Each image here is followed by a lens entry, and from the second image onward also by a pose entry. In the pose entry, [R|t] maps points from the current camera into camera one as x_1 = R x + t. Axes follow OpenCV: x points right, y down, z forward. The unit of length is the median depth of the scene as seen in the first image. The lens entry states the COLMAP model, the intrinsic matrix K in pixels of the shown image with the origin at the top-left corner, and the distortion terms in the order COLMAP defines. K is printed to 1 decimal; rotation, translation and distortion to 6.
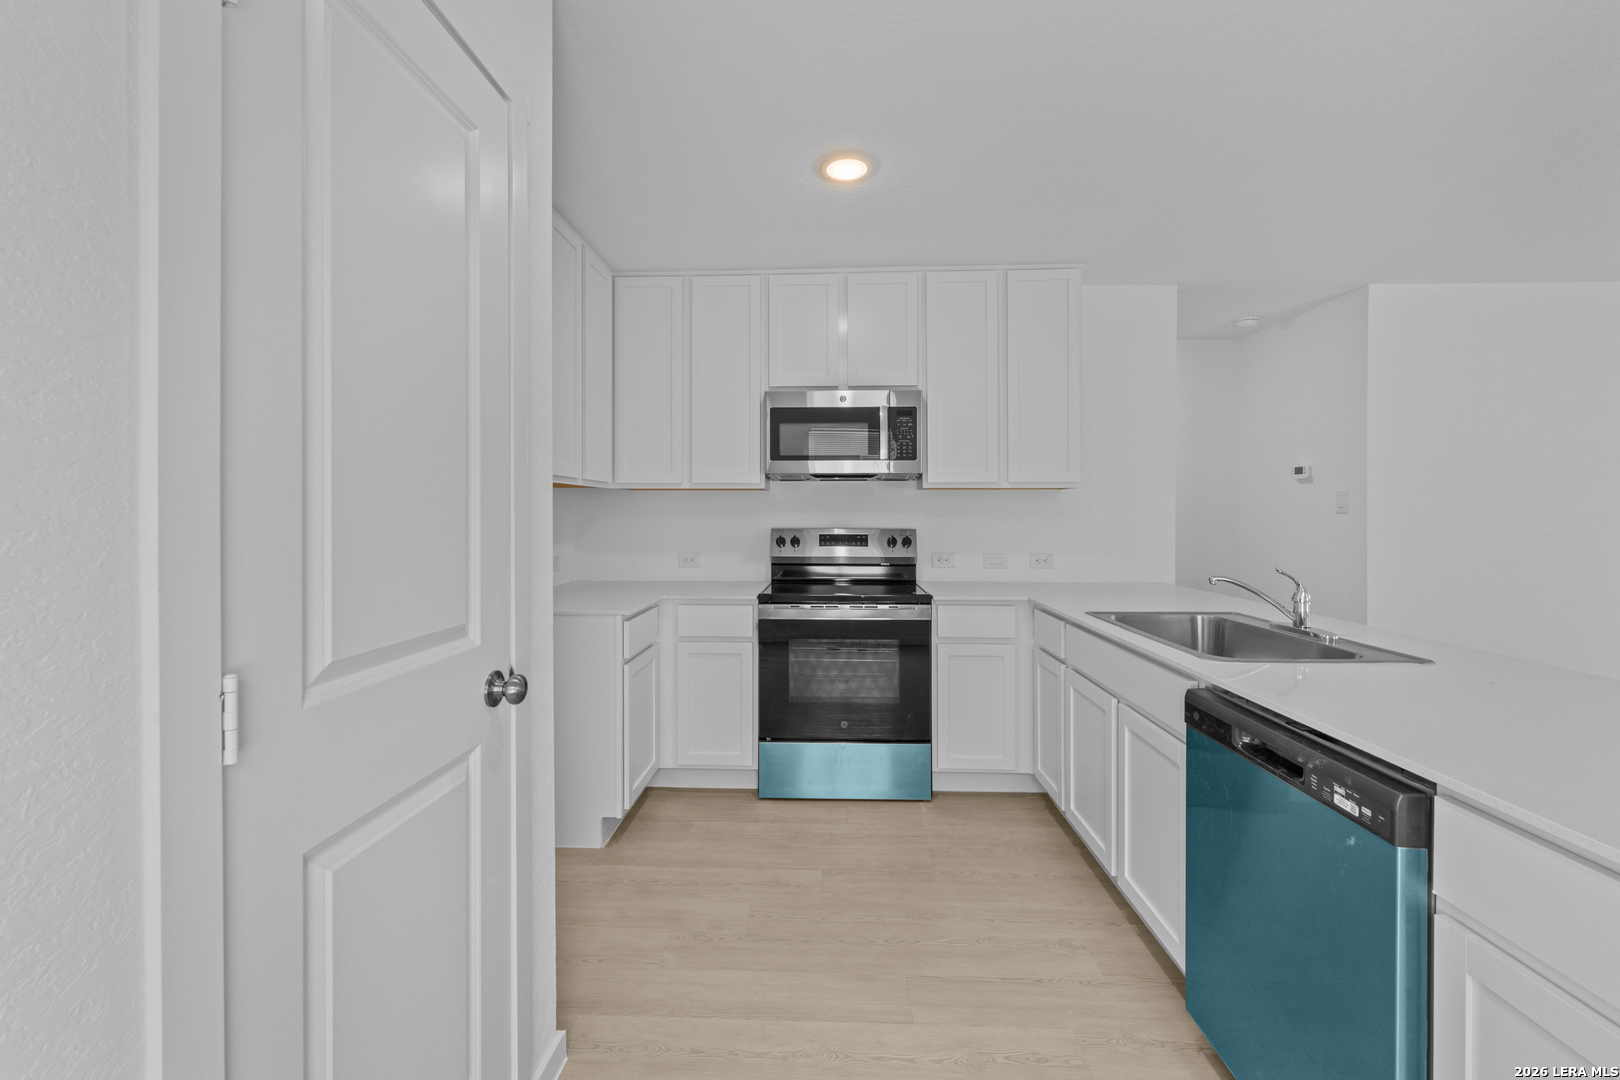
lens RADIAL K [[671.1, 0, 810.6], [0, 671.1, 513.9], [0, 0, 1]] dist [-0.003418, -0.000608]
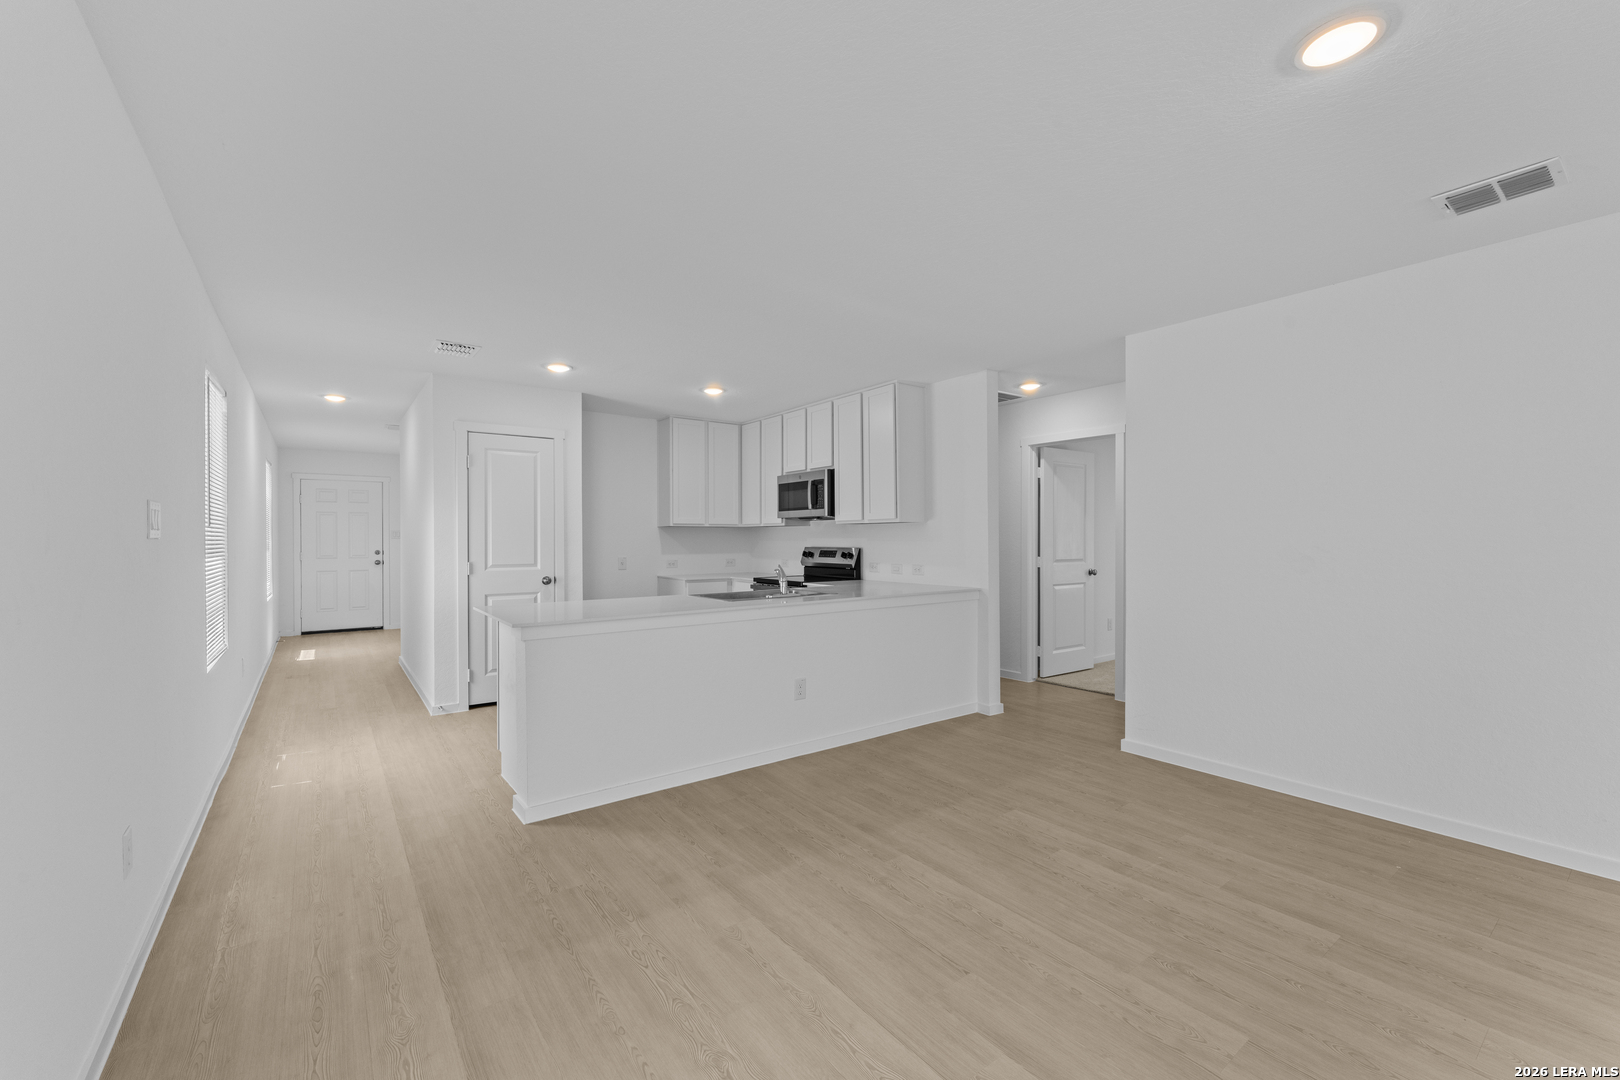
lens RADIAL K [[671.1, 0, 809.6], [0, 671.1, 538.0], [0, 0, 1]] dist [-0.003418, -0.000608]
pose [[0.622565, -0.001763, -0.782566, 1.671687], [0.002259, 0.999997, -0.000456, -0.001099], [0.782565, -0.001484, 0.622567, -0.147453]]
